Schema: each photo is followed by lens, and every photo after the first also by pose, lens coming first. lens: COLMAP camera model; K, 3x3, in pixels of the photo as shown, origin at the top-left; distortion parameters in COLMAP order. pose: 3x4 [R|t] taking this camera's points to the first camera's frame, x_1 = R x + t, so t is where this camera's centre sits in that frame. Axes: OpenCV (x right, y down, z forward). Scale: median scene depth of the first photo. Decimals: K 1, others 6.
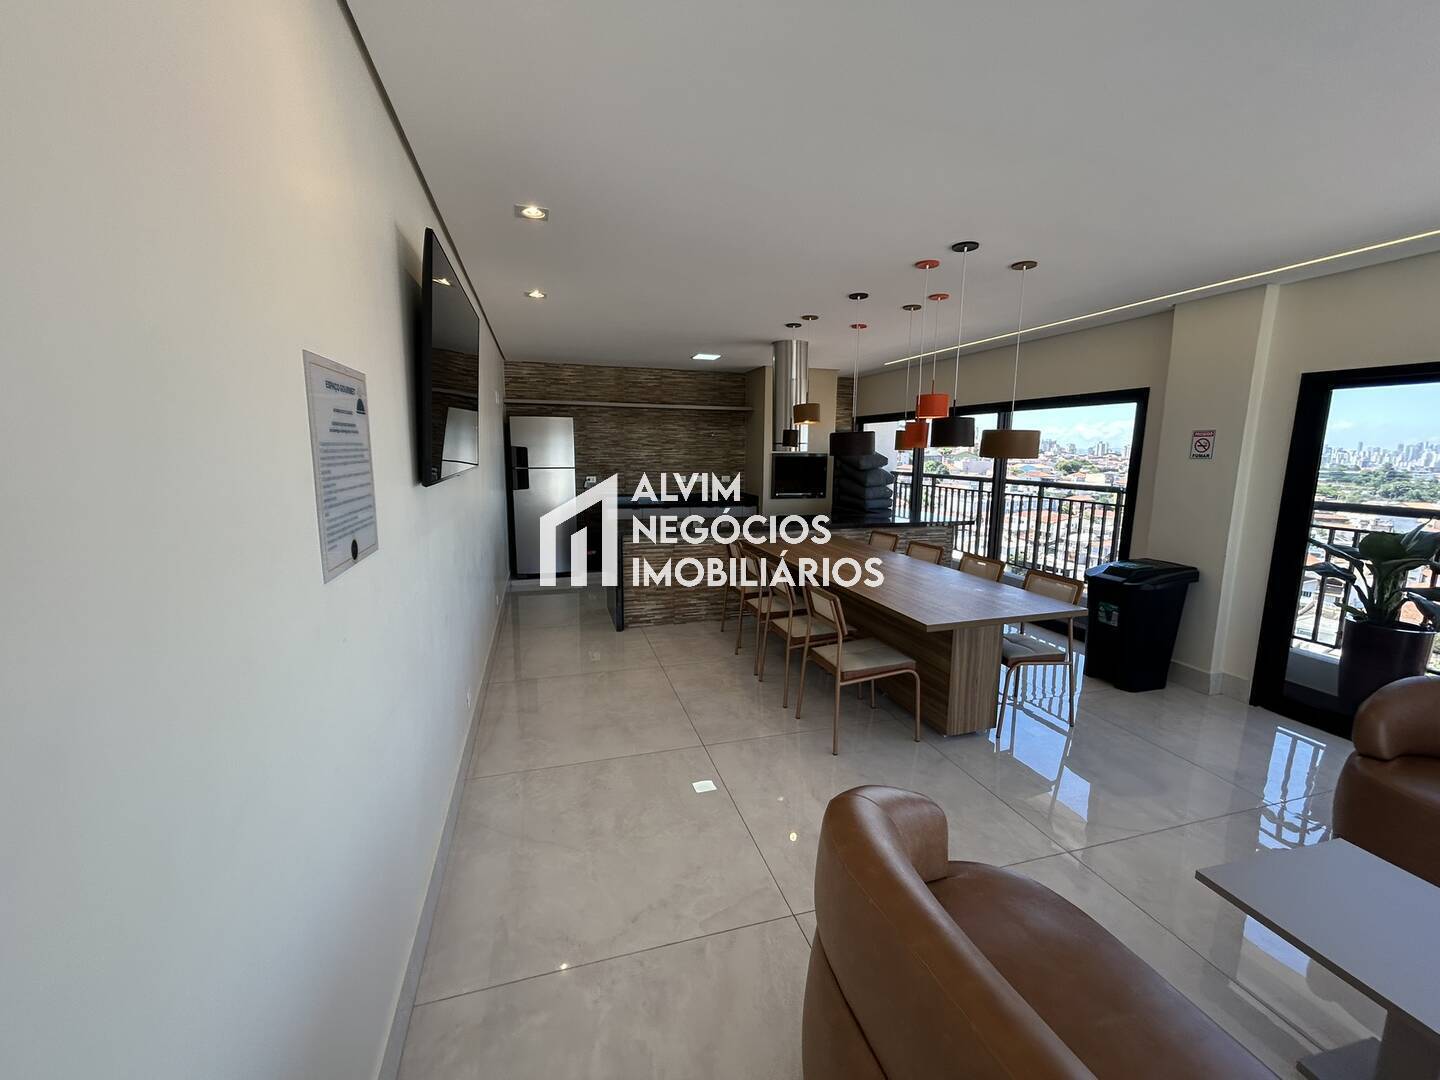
lens RADIAL K [[583.6, 0, 721.4], [0, 583.6, 546.3], [0, 0, 1]] dist [0.002085, 0.001111]
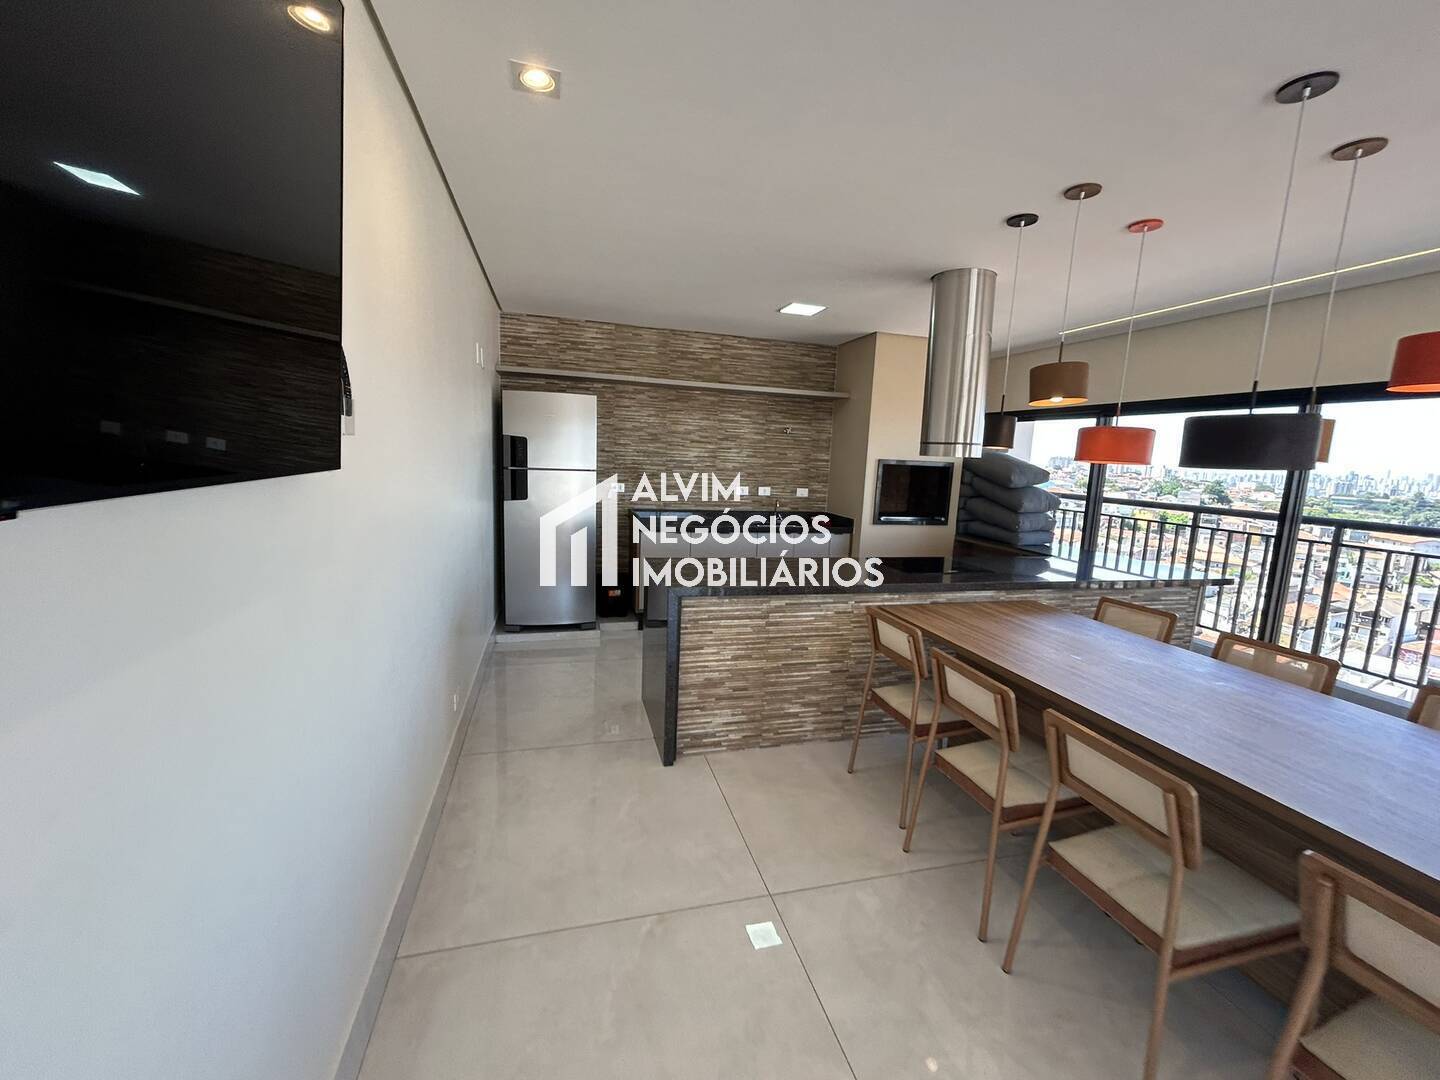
lens RADIAL K [[583.6, 0, 716.3], [0, 583.6, 551.4], [0, 0, 1]] dist [0.002085, 0.001111]
pose [[0.998895, 0.039171, -0.025968, -0.093155], [-0.039149, 0.999232, 0.001348, -0.048233], [0.026001, -0.000329, 0.999662, 0.334303]]
